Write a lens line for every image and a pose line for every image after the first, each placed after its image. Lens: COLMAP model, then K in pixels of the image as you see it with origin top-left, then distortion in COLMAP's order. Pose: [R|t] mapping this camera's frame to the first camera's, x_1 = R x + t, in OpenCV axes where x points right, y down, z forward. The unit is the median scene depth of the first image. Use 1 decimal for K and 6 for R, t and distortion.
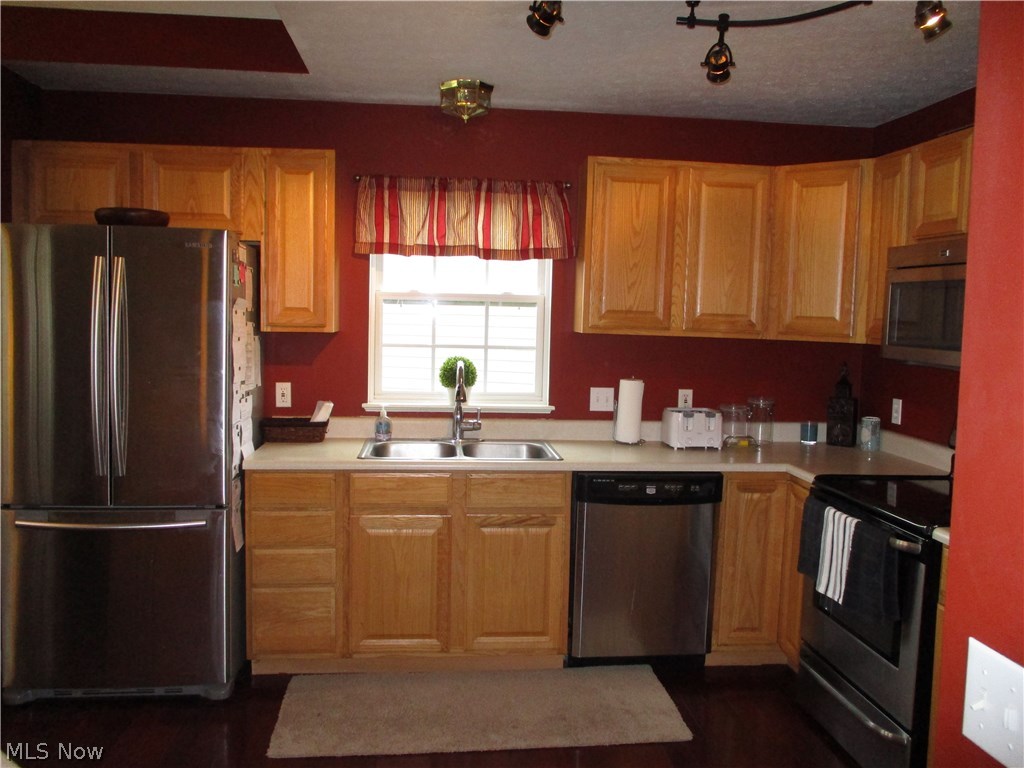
lens RADIAL K [[847.9, 0, 518.0], [0, 847.9, 383.8], [0, 0, 1]] dist [-0.029020, 0.002806]
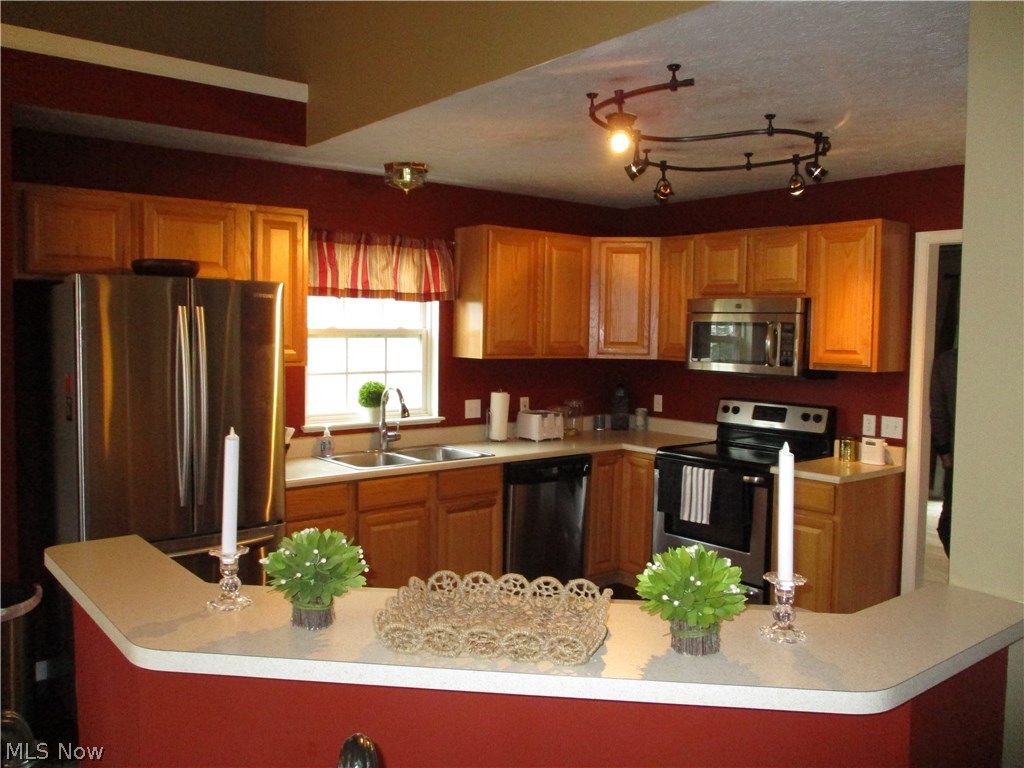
lens RADIAL K [[847.9, 0, 512.2], [0, 847.9, 380.2], [0, 0, 1]] dist [-0.029020, 0.002806]
pose [[0.838895, -0.047785, 0.542191, -0.582801], [0.054984, 0.998483, 0.002925, -0.027175], [-0.541509, 0.027358, 0.840250, -0.121219]]
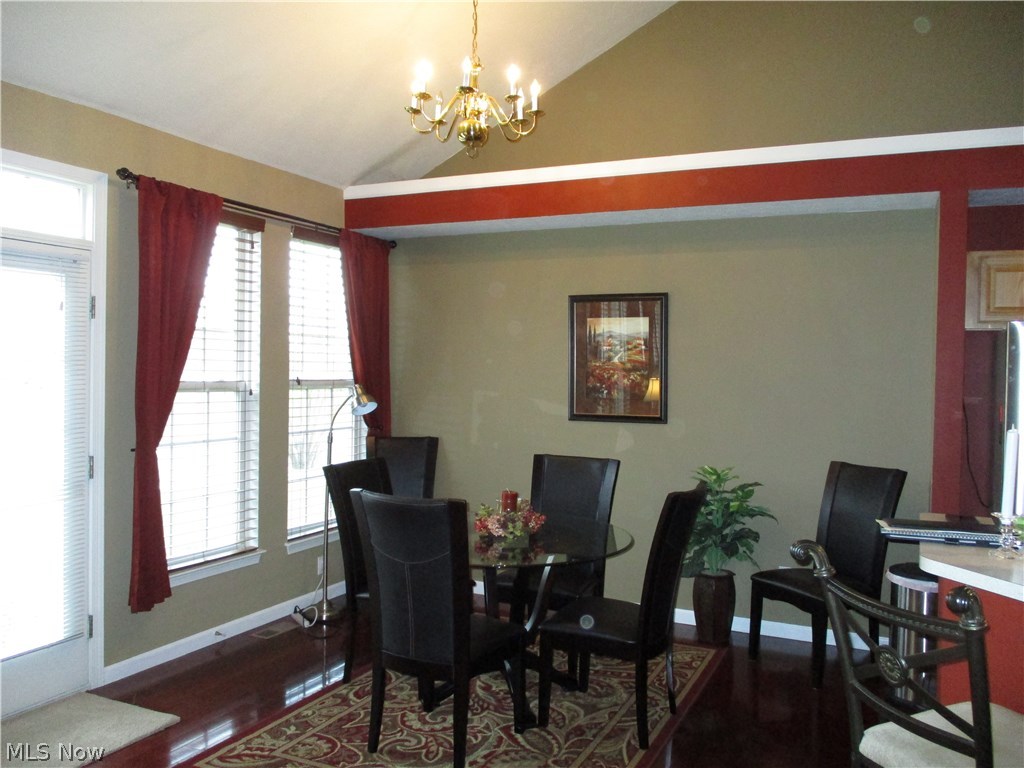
lens RADIAL K [[847.9, 0, 519.3], [0, 847.9, 376.9], [0, 0, 1]] dist [-0.029020, 0.002806]
pose [[0.860050, 0.001826, -0.510206, -0.481346], [-0.046855, 0.996051, -0.075418, 0.013767], [0.508053, 0.088769, 0.856739, -0.335918]]
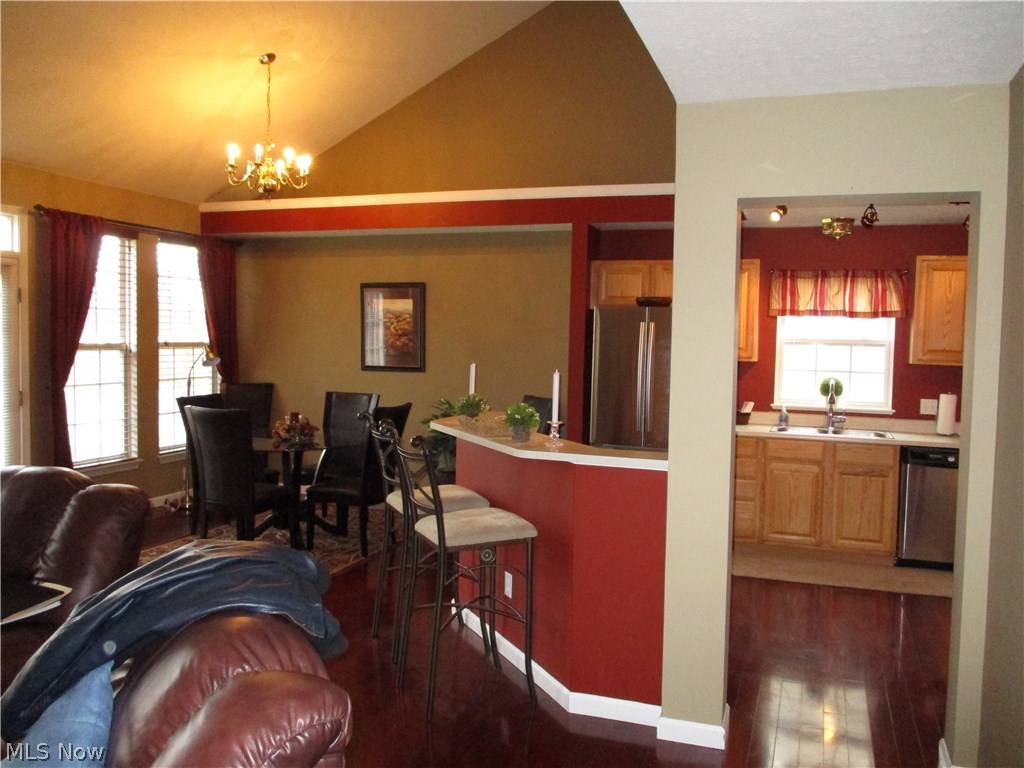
lens RADIAL K [[847.9, 0, 518.7], [0, 847.9, 371.6], [0, 0, 1]] dist [-0.029020, 0.002806]
pose [[0.905883, 0.016599, -0.423202, 0.075023], [-0.038124, 0.998371, -0.042448, 0.050983], [0.421808, 0.054587, 0.905040, -0.758524]]
